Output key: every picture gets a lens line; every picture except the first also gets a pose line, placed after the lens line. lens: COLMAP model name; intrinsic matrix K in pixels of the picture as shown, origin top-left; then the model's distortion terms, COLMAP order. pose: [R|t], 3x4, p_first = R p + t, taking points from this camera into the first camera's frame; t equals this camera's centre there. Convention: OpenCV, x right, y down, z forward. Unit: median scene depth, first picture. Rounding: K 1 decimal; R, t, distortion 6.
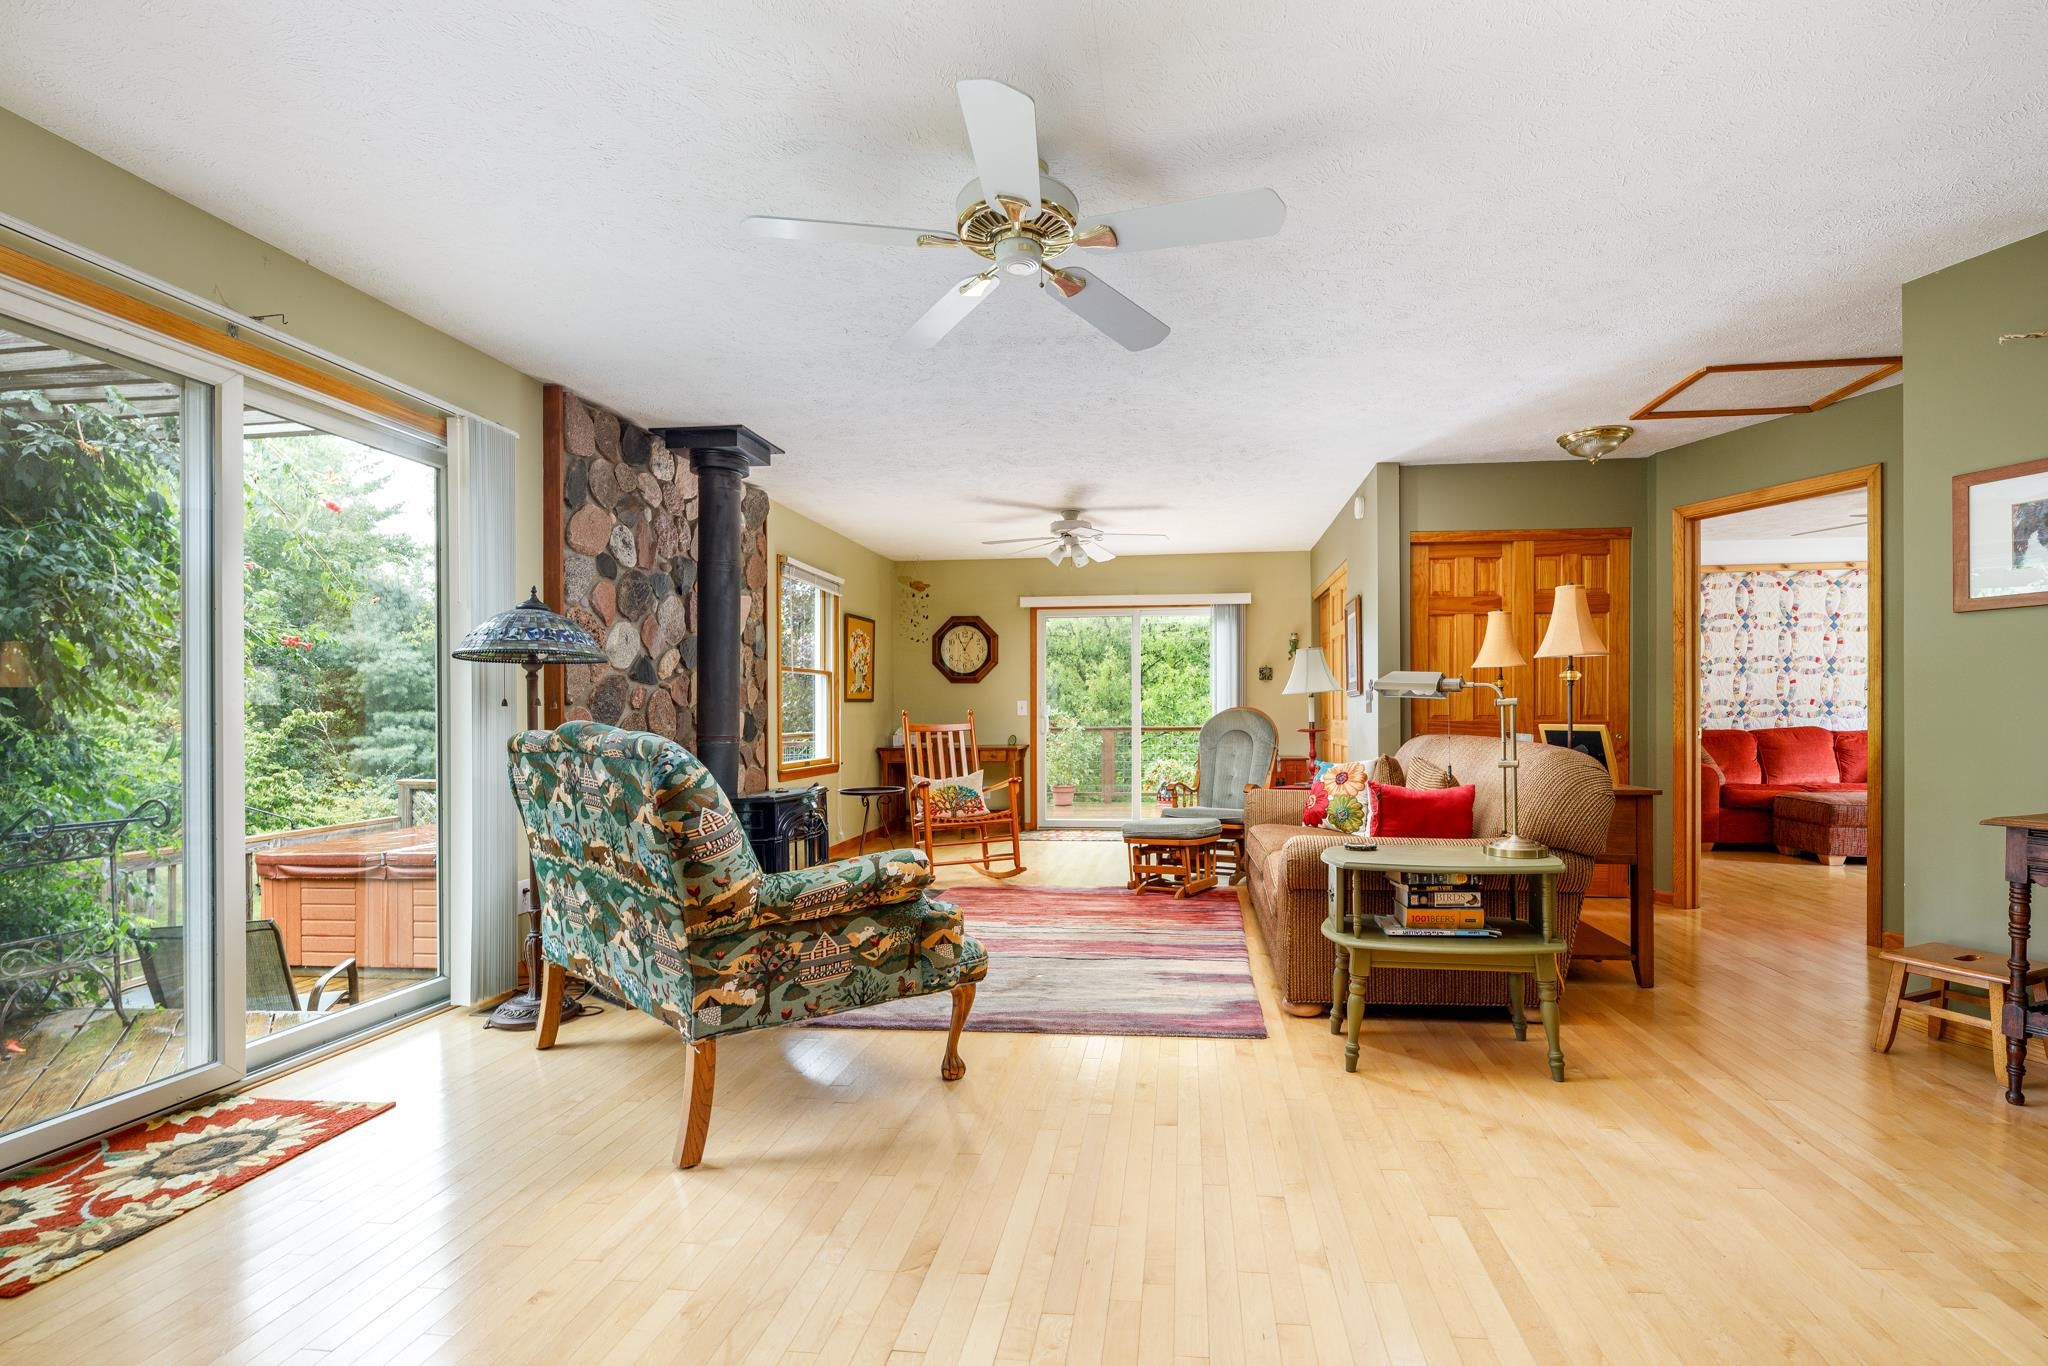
lens RADIAL K [[944.8, 0, 1065.7], [0, 944.8, 709.6], [0, 0, 1]] dist [-0.001543, -0.000138]
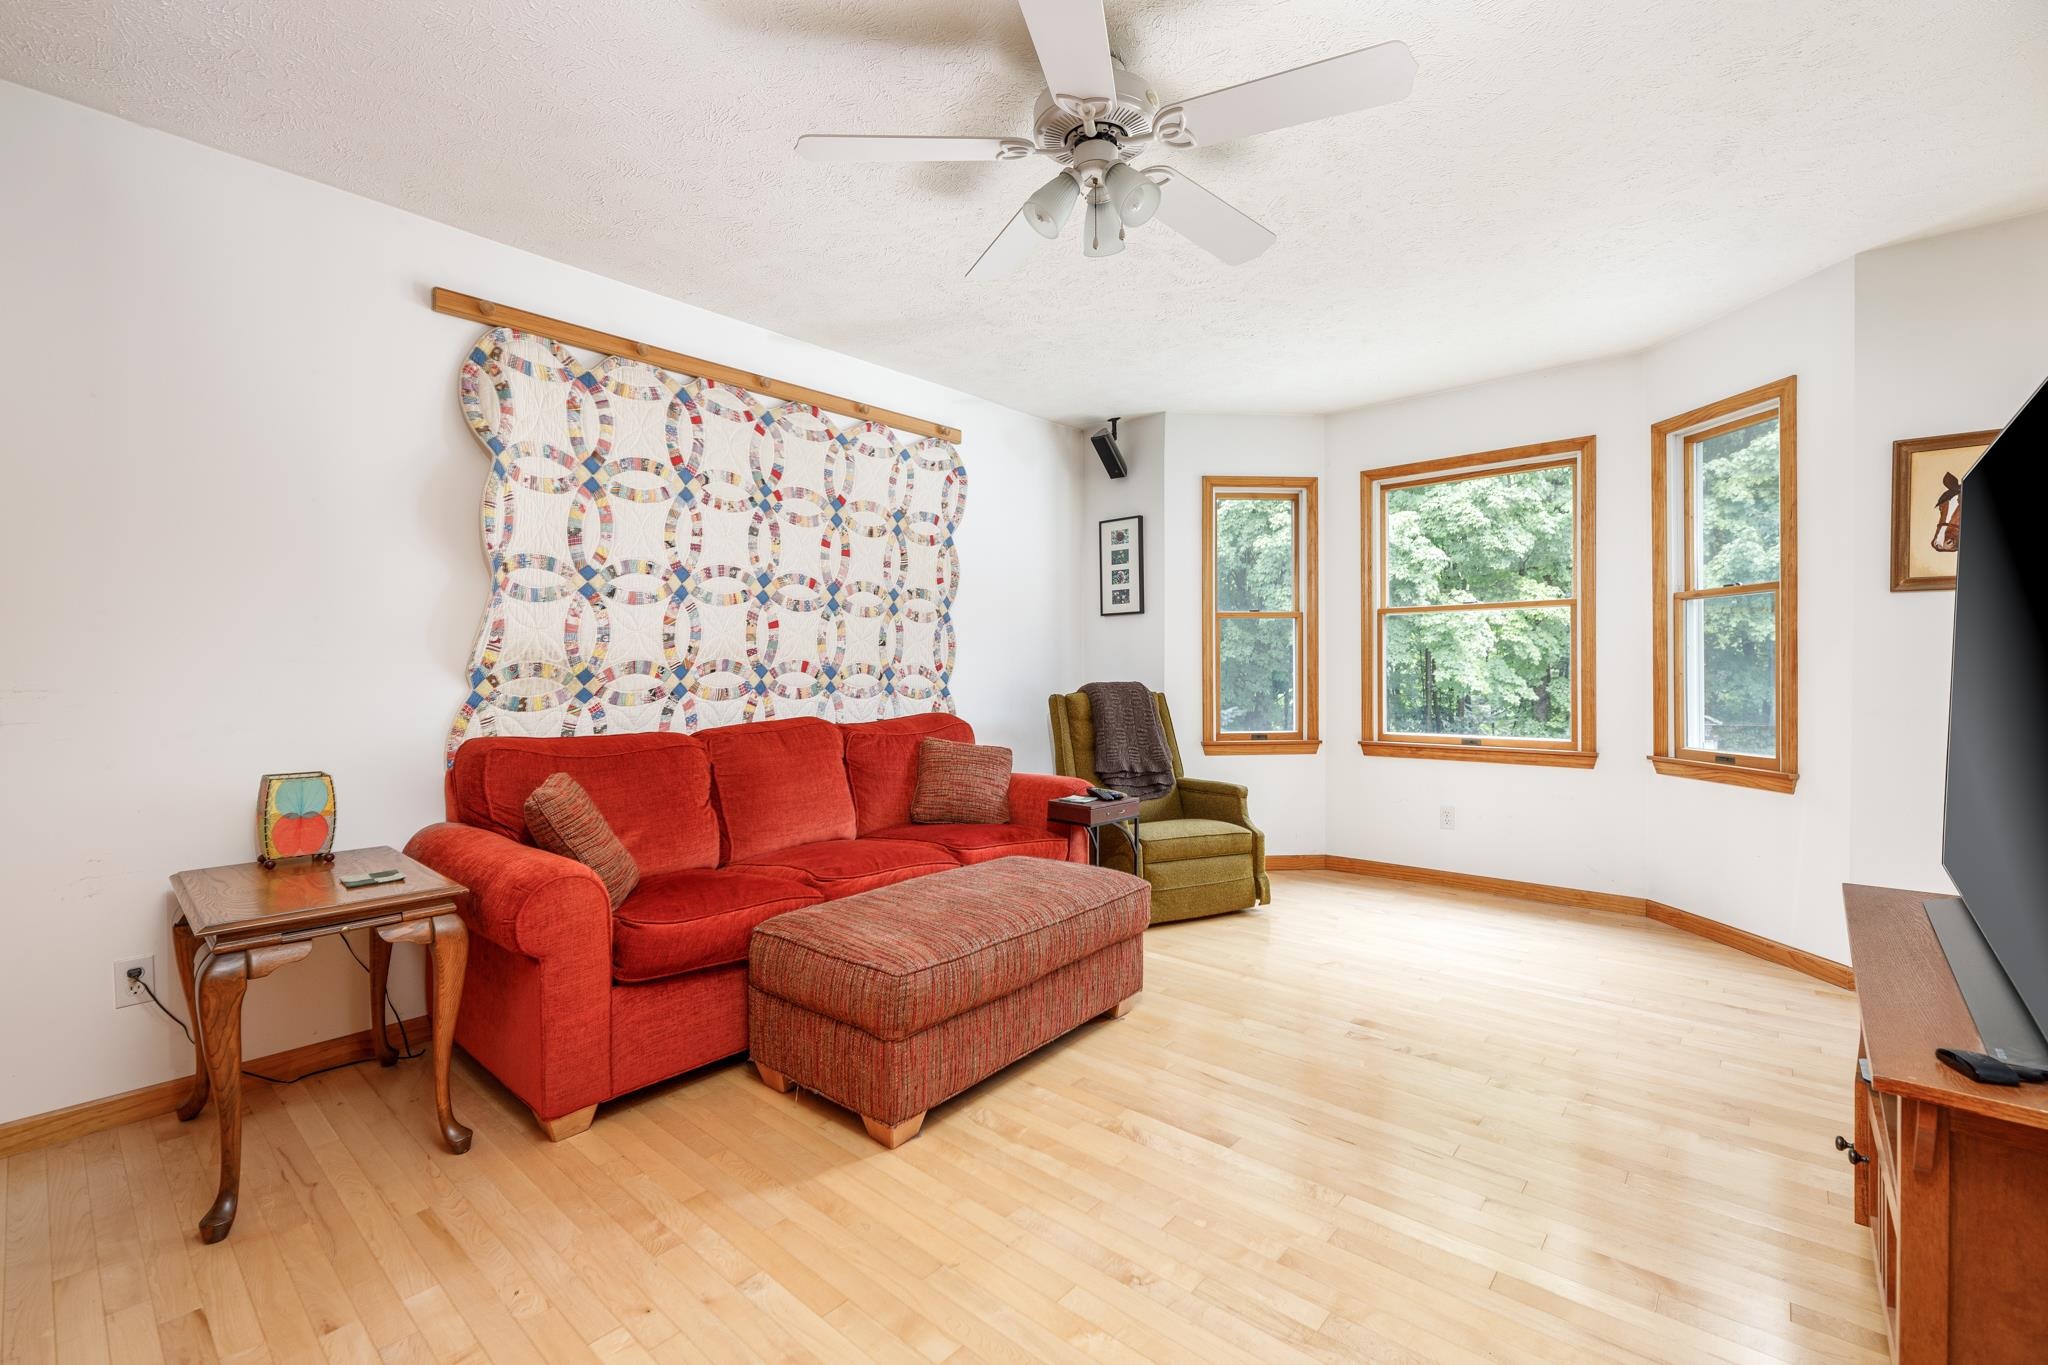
lens RADIAL K [[873.5, 0, 1017.5], [0, 873.5, 677.5], [0, 0, 1]] dist [0.004401, 0.000981]
pose [[0.568245, -0.005373, 0.822842, 0.474114], [0.002901, 0.999986, 0.004526, -0.004274], [-0.822854, -0.000185, 0.568253, 0.644402]]
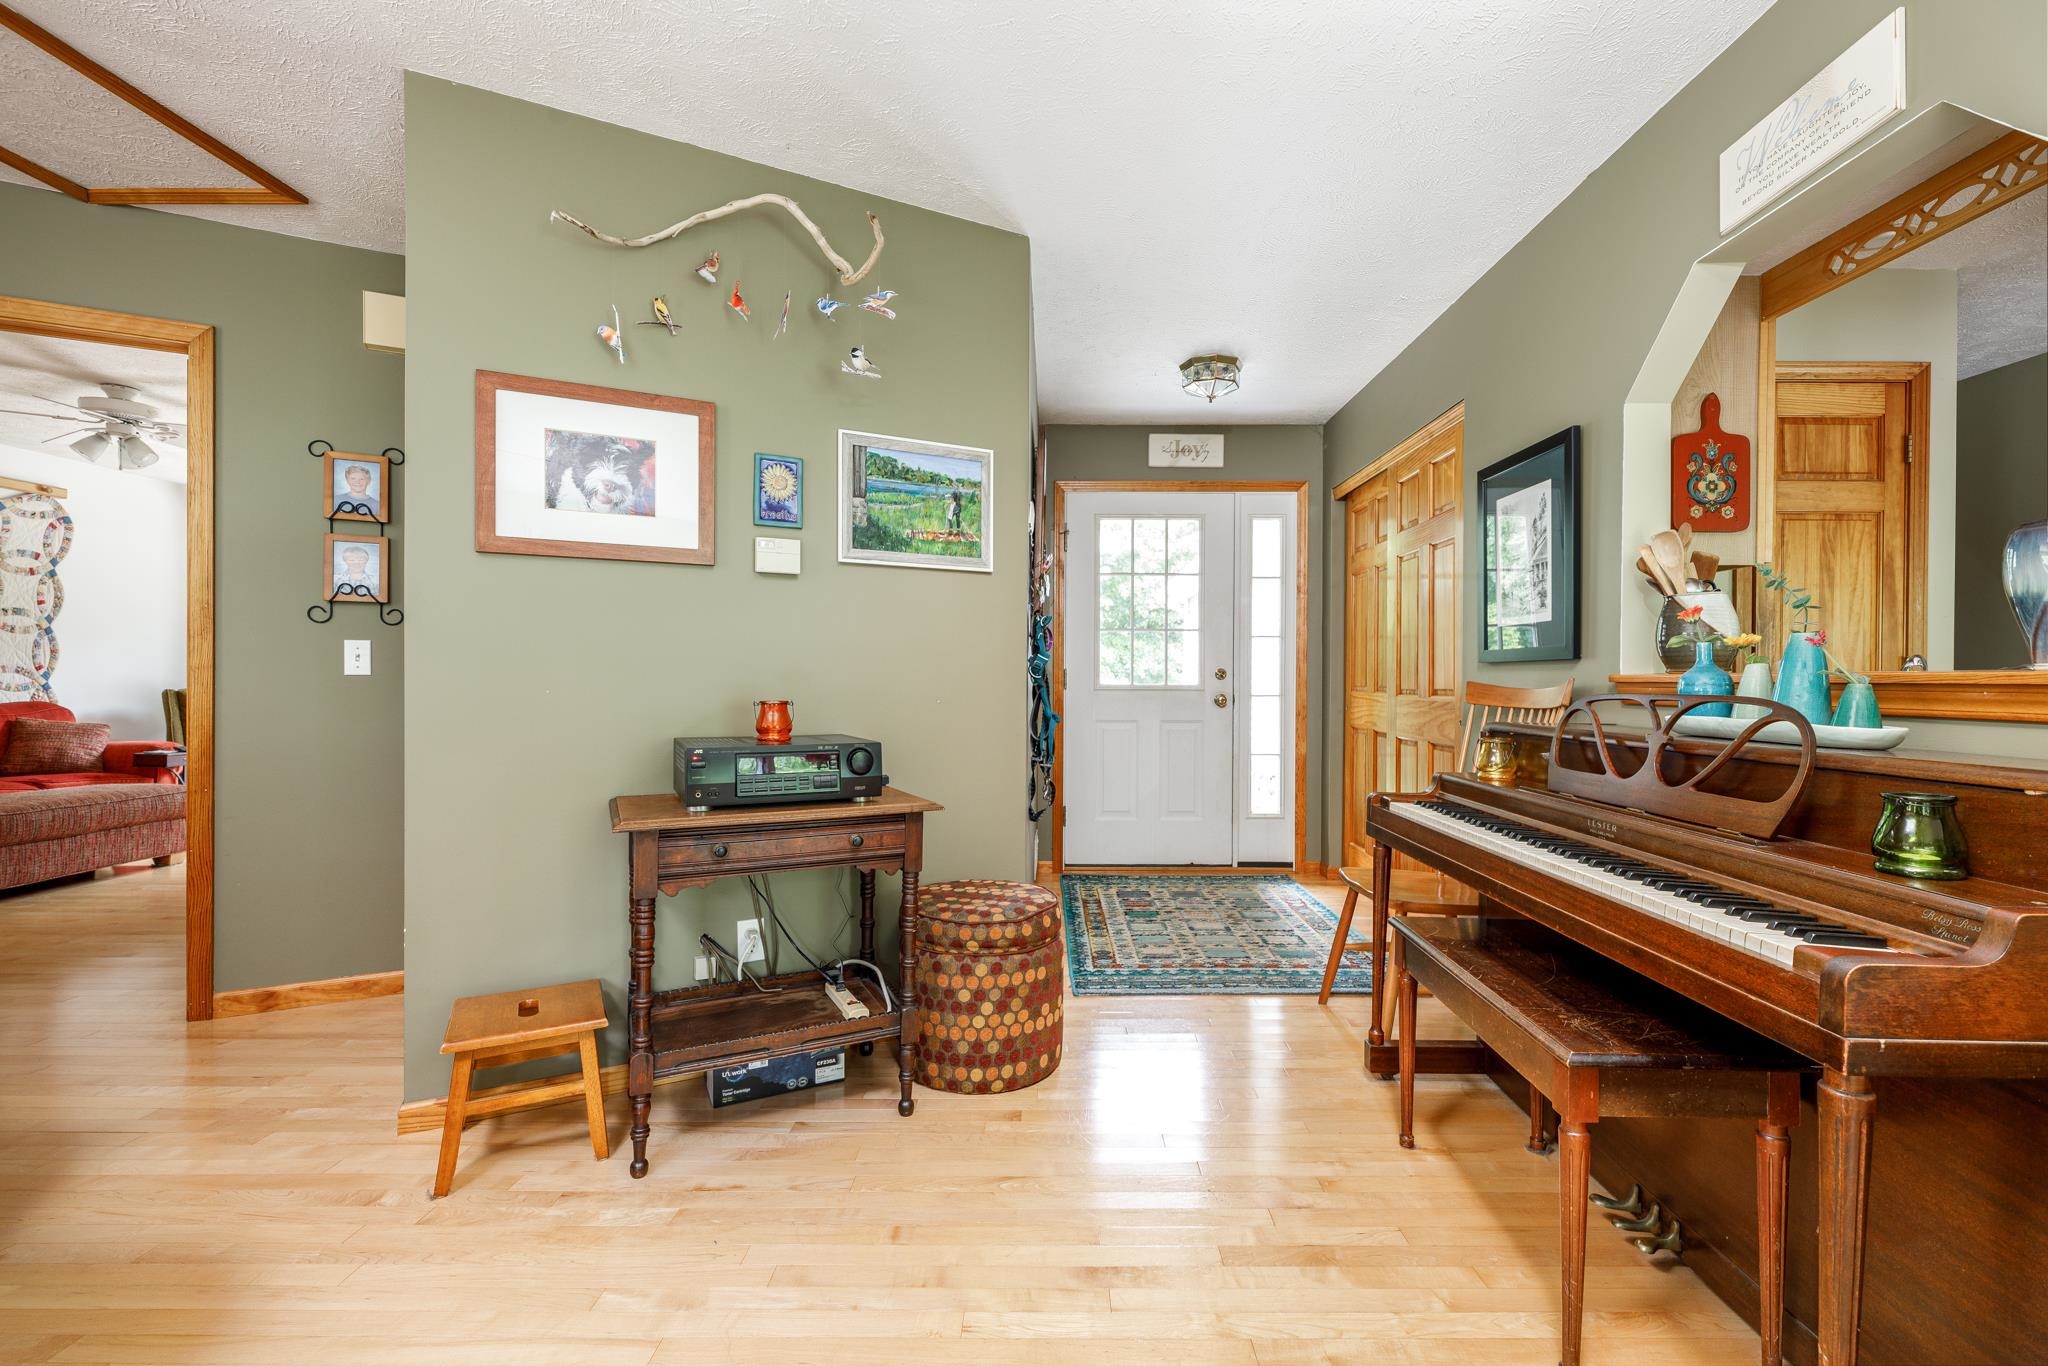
lens RADIAL K [[873.5, 0, 1037.8], [0, 873.5, 689.1], [0, 0, 1]] dist [0.004401, 0.000981]
pose [[-0.109167, -0.006013, 0.994005, 0.079919], [-0.006613, 0.999964, 0.005323, 0.000079], [-0.994001, -0.005992, -0.109203, 0.251473]]
